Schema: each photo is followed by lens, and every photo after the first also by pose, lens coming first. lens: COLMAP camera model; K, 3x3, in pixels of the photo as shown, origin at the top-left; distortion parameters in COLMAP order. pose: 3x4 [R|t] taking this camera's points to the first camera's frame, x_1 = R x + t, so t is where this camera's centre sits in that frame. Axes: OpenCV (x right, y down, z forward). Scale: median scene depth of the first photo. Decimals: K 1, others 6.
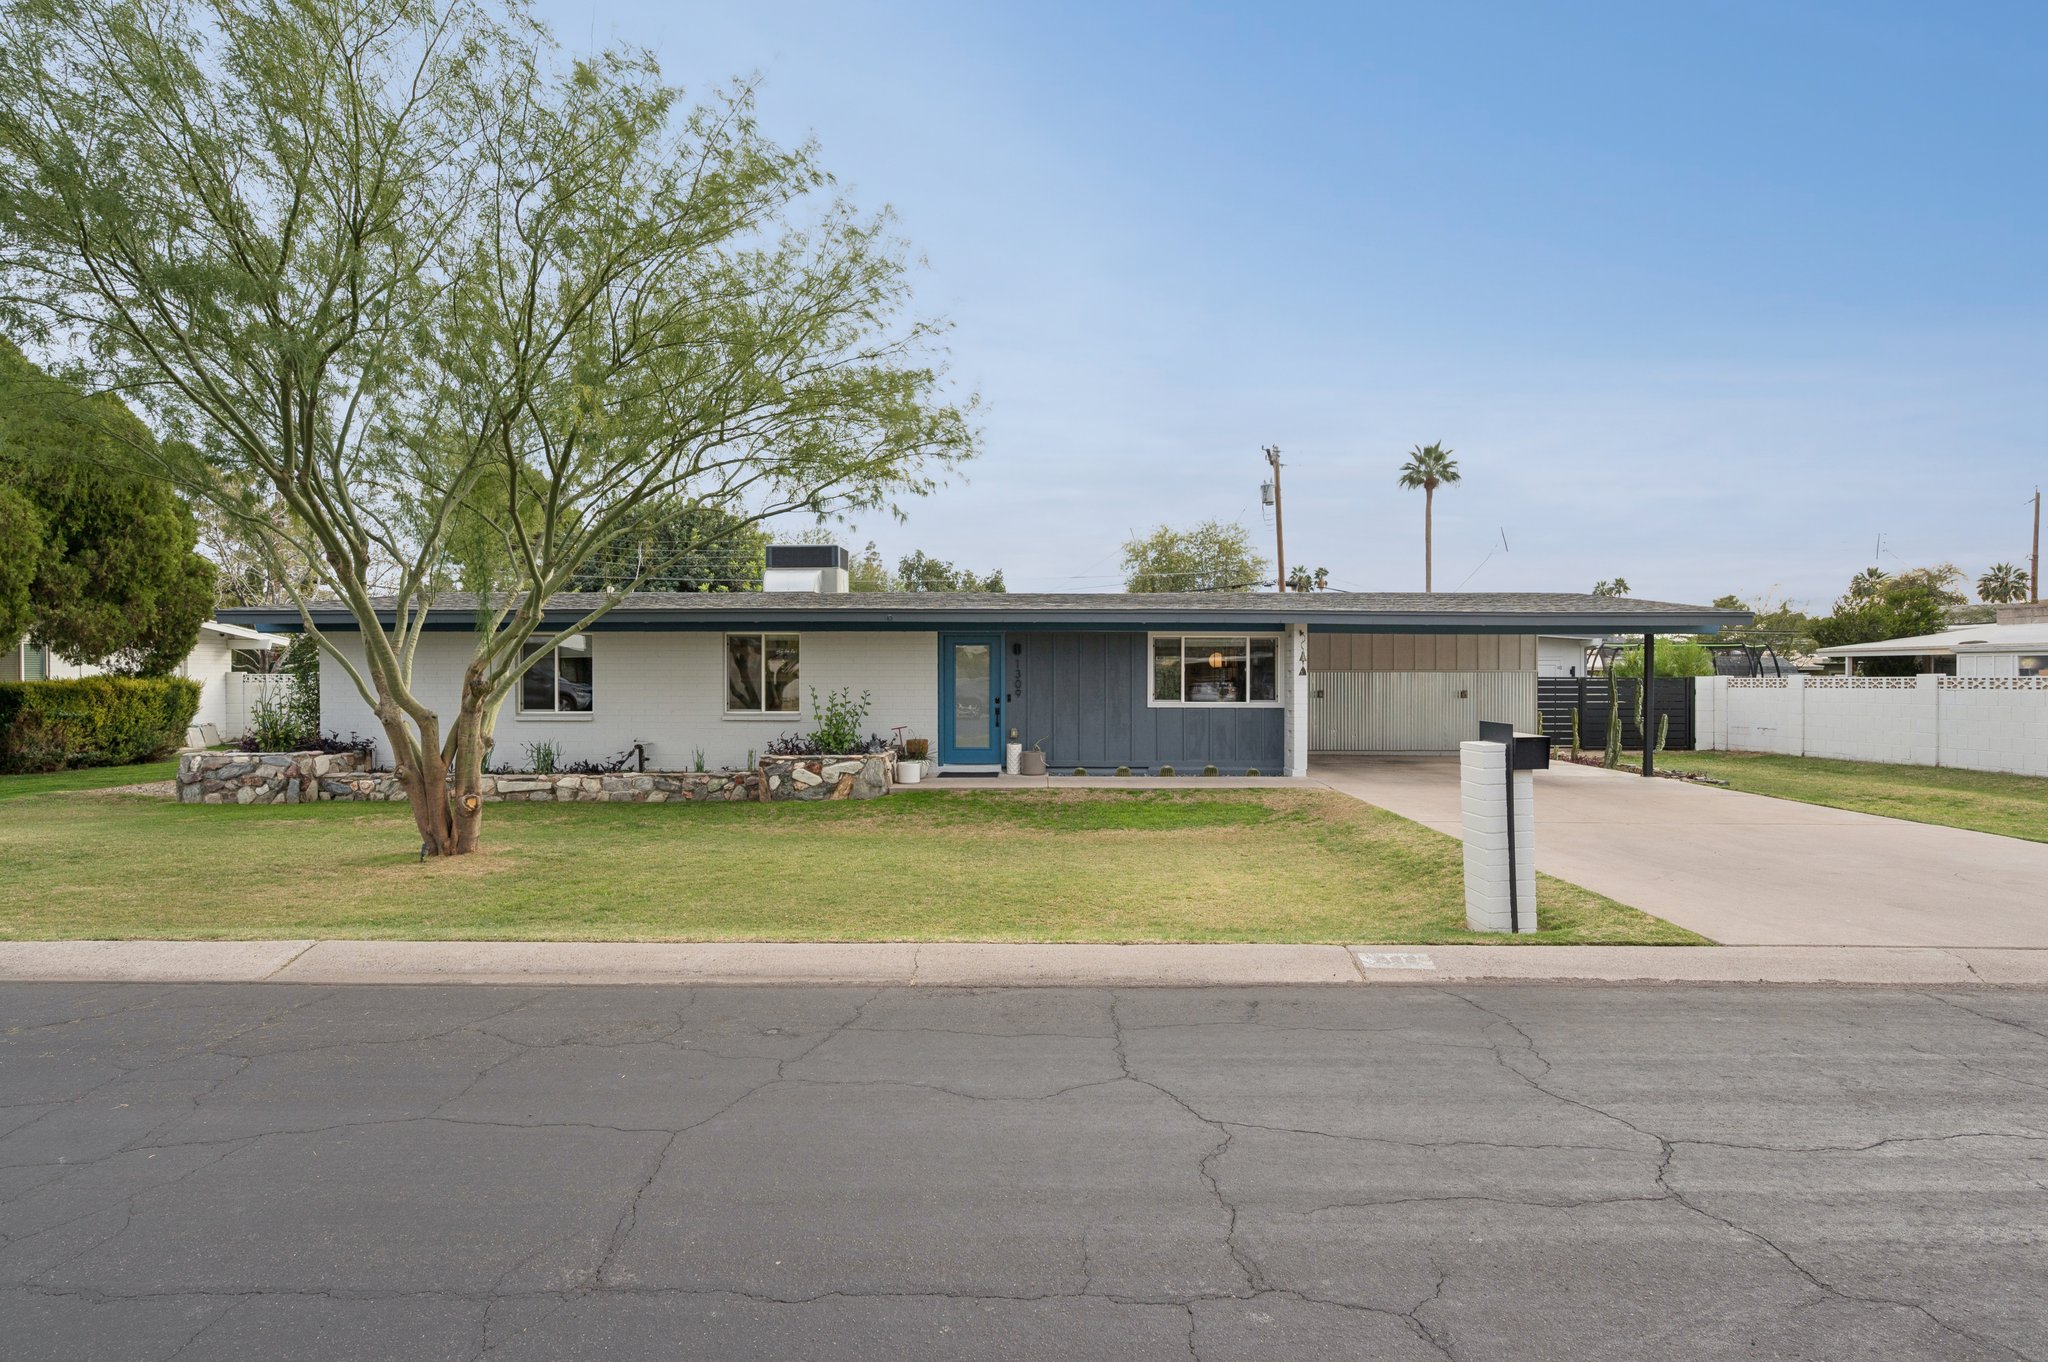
lens RADIAL K [[1061.3, 0, 1019.6], [0, 1061.3, 680.4], [0, 0, 1]] dist [-0.020105, -0.000192]
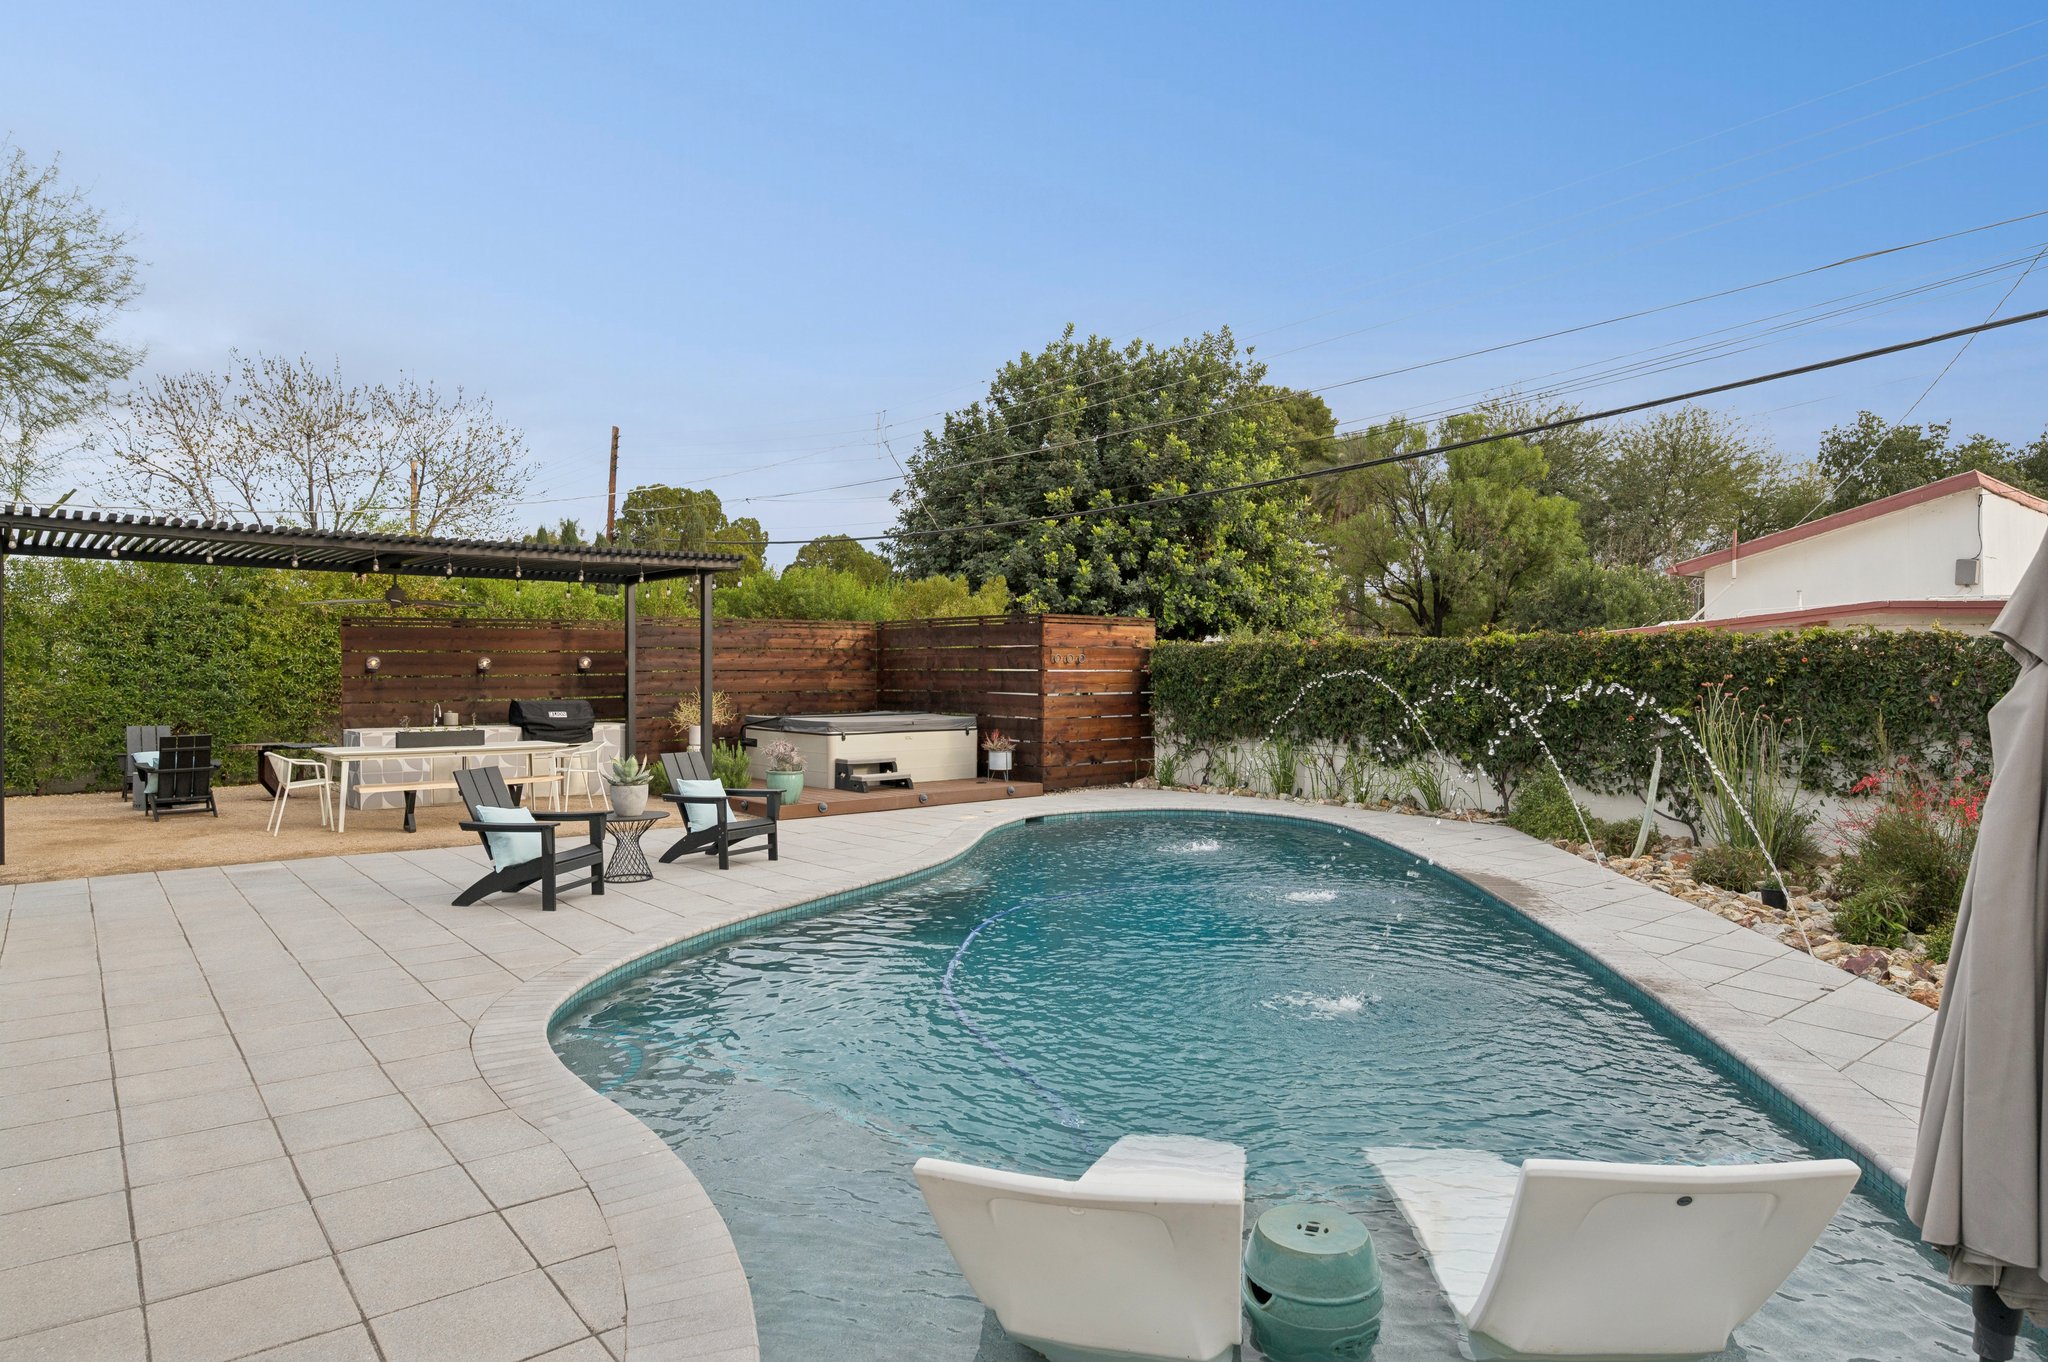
lens RADIAL K [[1179.4, 0, 1031.6], [0, 1179.4, 688.5], [0, 0, 1]] dist [-0.000715, -0.002838]
pose [[0.648636, 0.014309, -0.760965, 0.331005], [-0.004792, 0.999880, 0.014716, -0.011159], [0.761084, -0.005899, 0.648627, 1.697477]]
